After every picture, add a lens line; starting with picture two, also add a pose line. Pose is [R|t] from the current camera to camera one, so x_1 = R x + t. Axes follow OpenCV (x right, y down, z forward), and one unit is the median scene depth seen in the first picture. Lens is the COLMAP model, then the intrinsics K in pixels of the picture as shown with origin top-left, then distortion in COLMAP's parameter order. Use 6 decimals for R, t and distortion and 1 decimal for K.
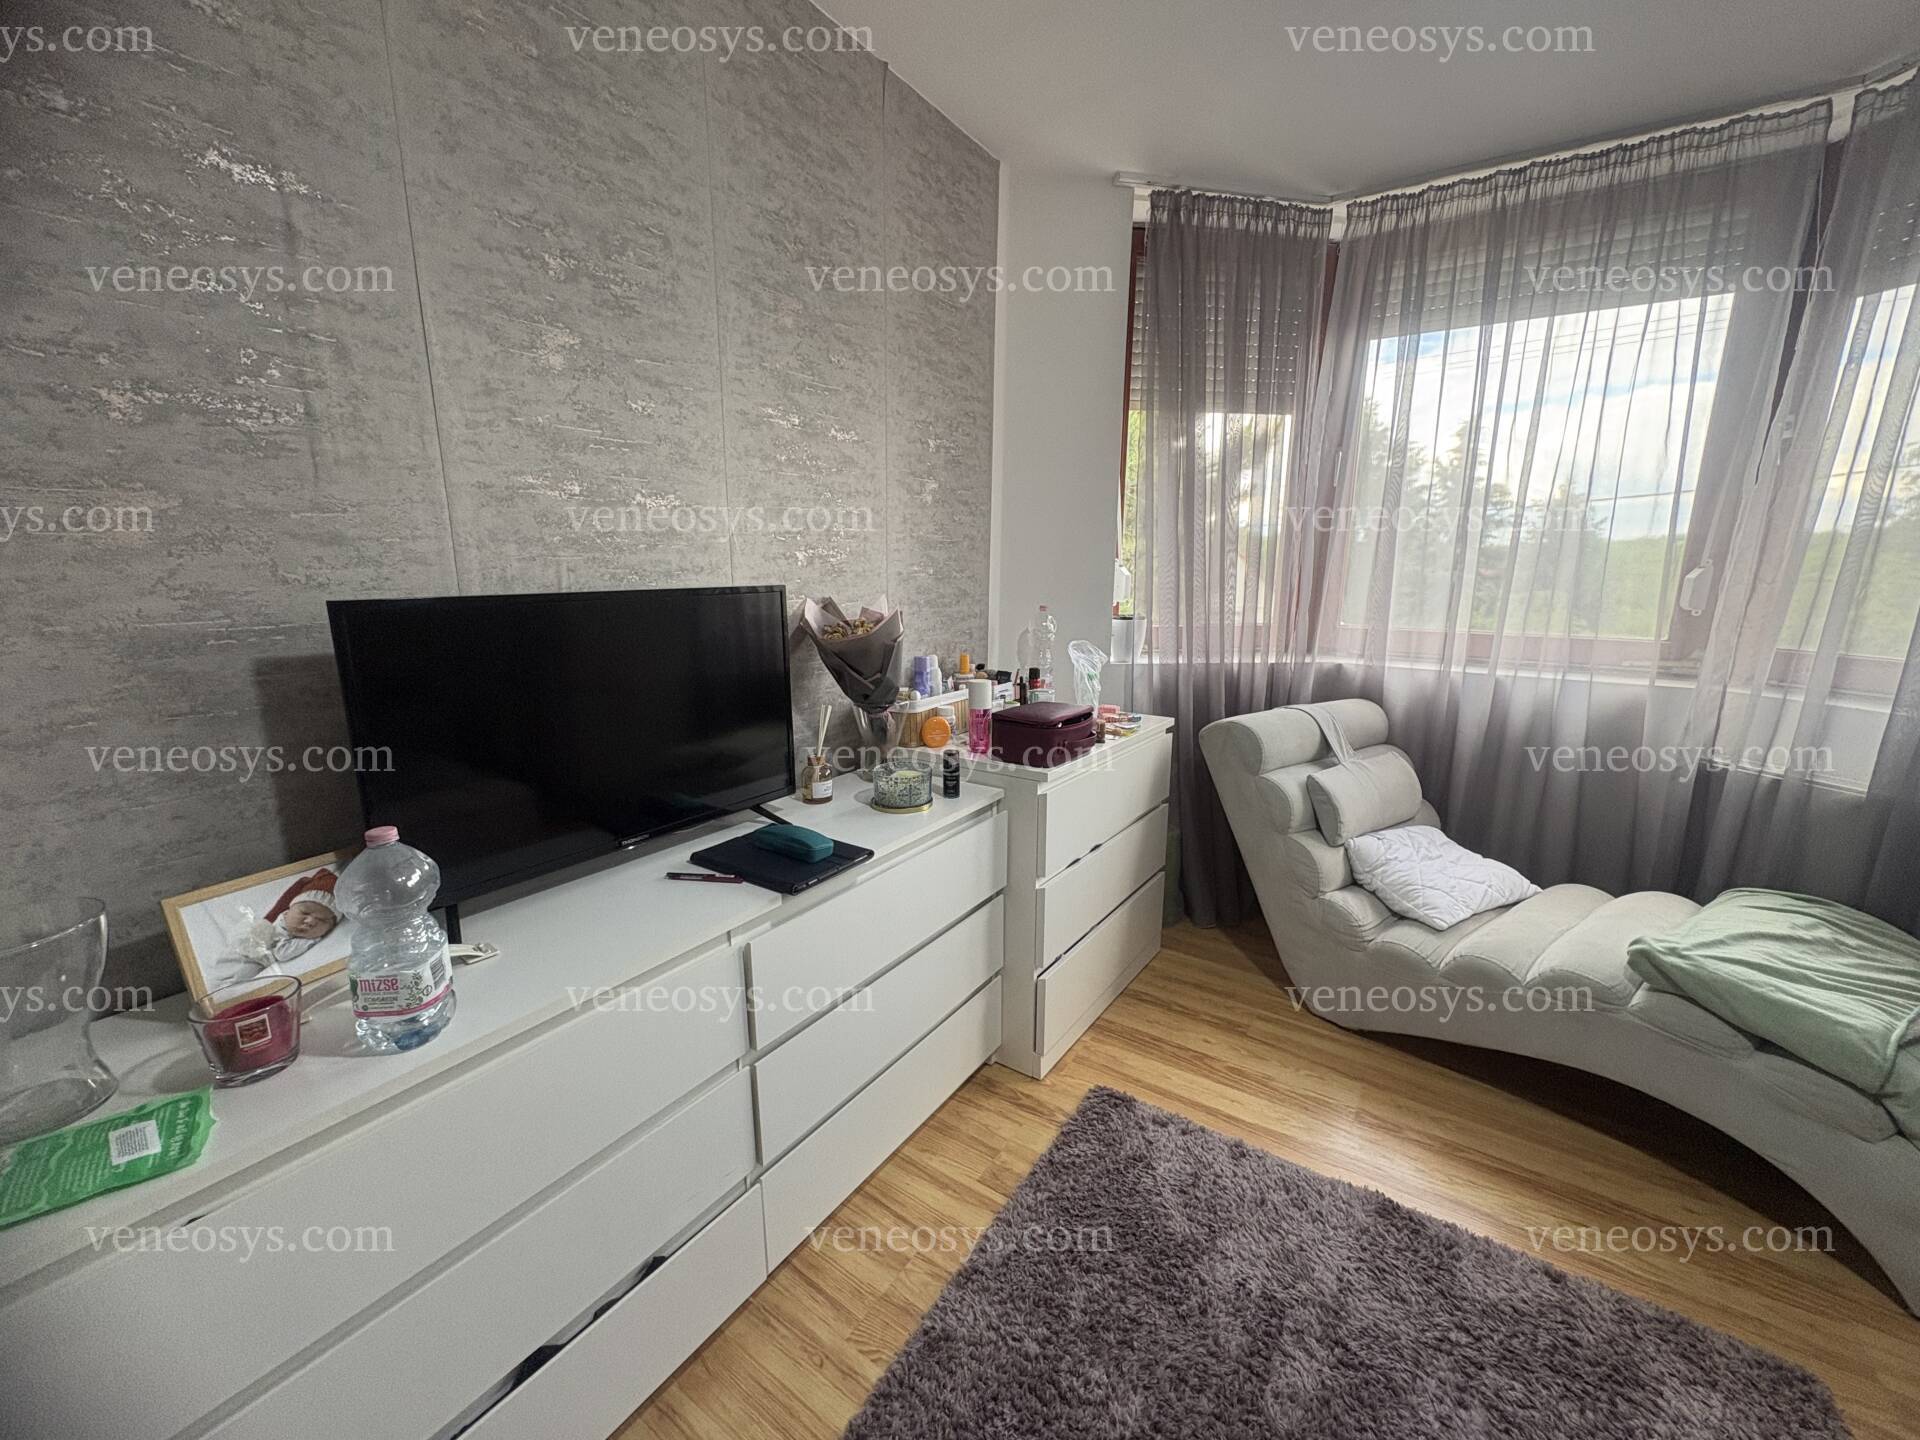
lens RADIAL K [[769.4, 0, 965.3], [0, 769.4, 721.8], [0, 0, 1]] dist [0.002406, -0.001305]
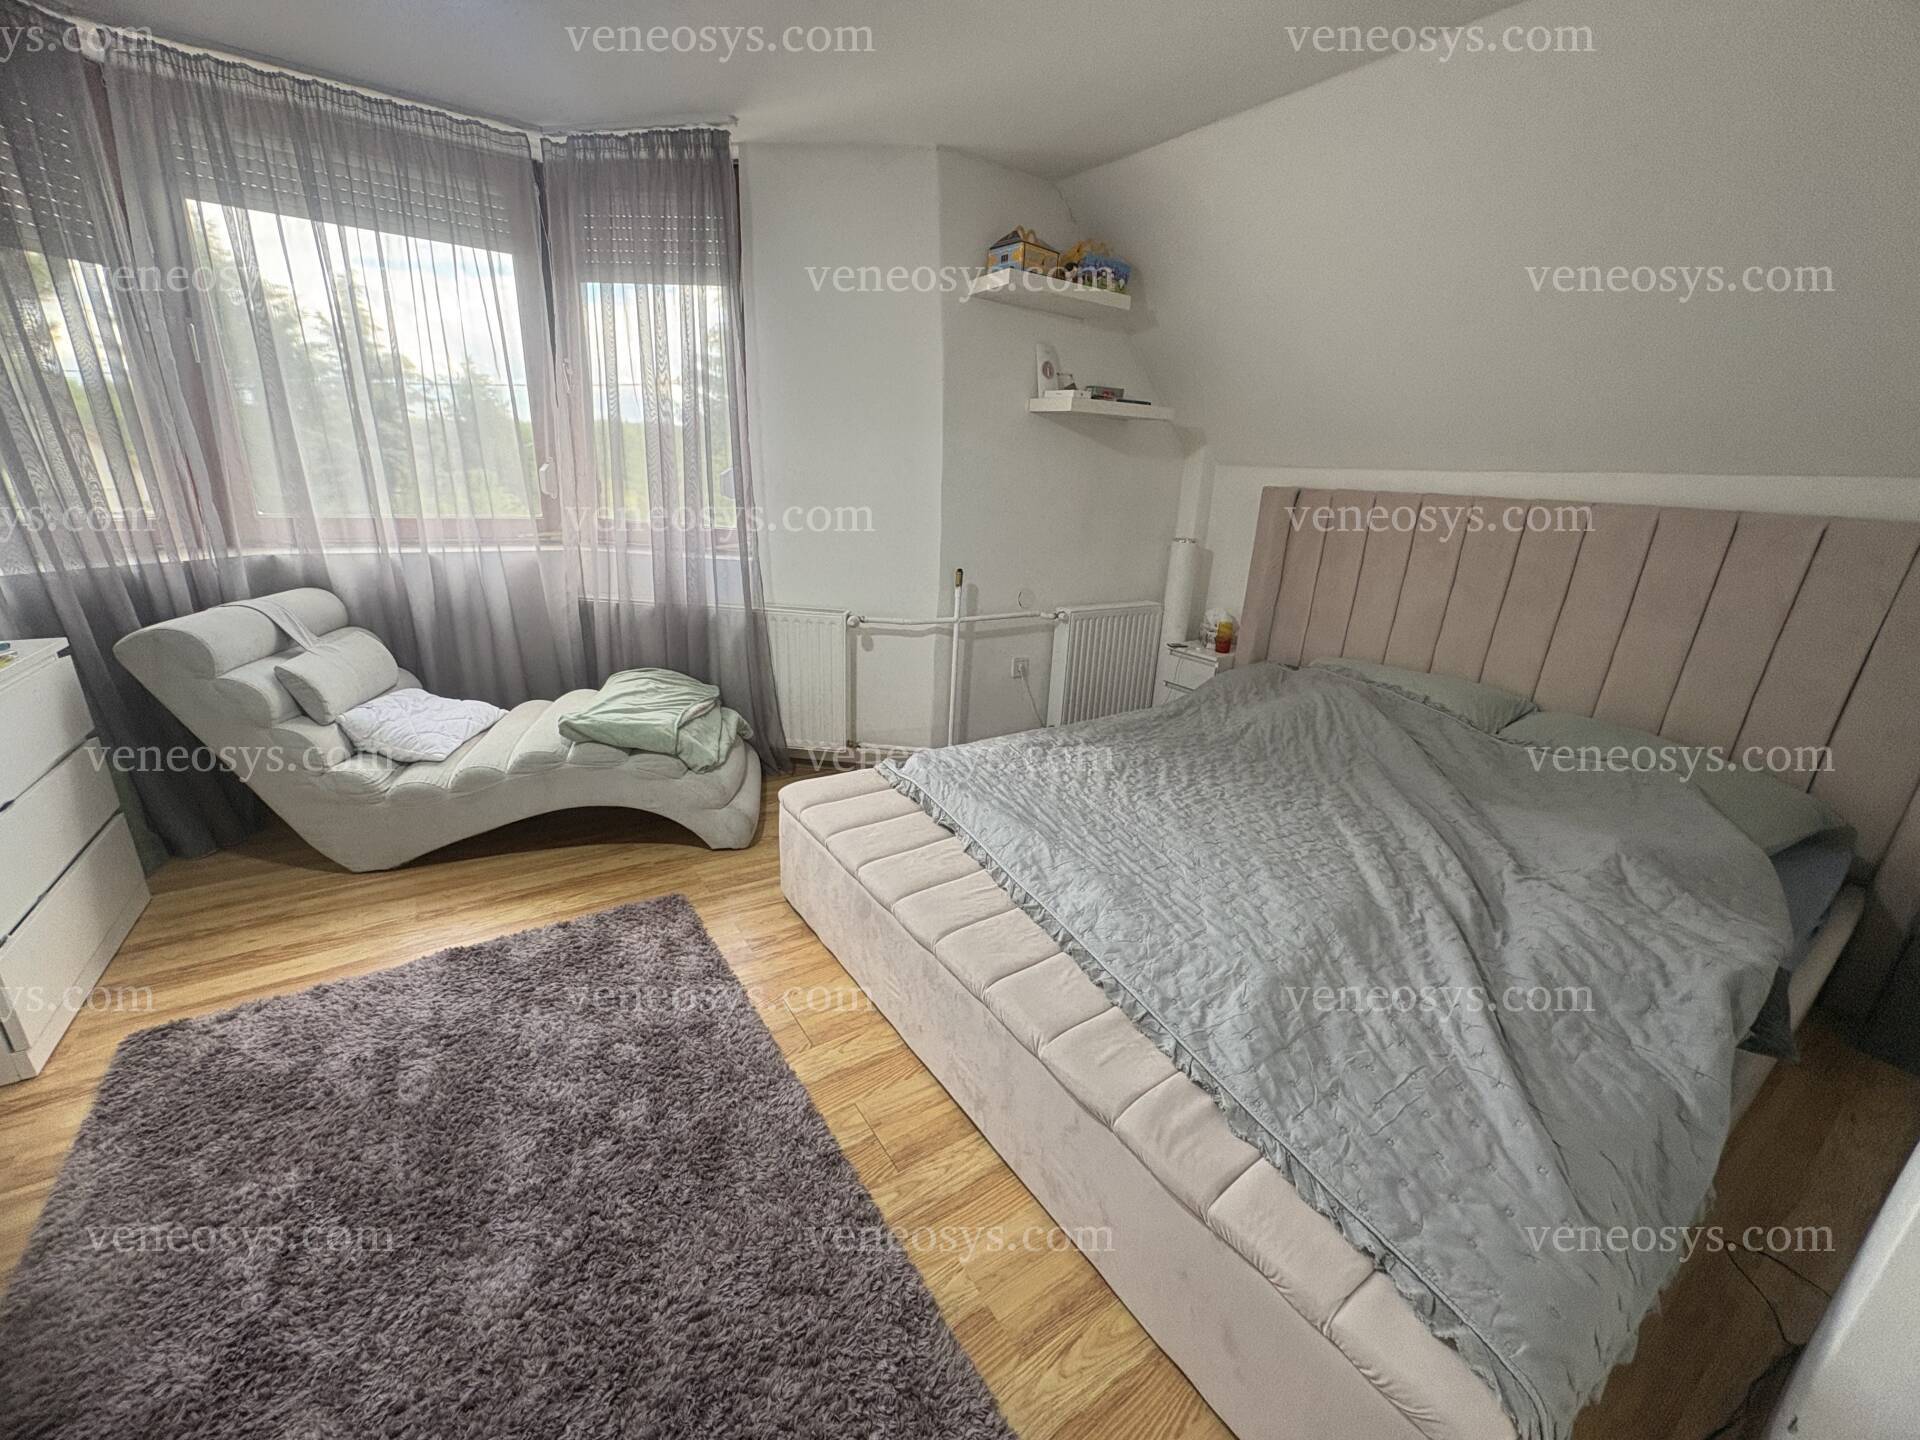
lens RADIAL K [[769.4, 0, 960.8], [0, 769.4, 717.5], [0, 0, 1]] dist [0.002406, -0.001305]
pose [[0.385962, -0.276445, 0.880120, -0.139796], [0.144315, 0.960392, 0.238371, 0.023262], [-0.911157, 0.035012, 0.410570, -0.285958]]
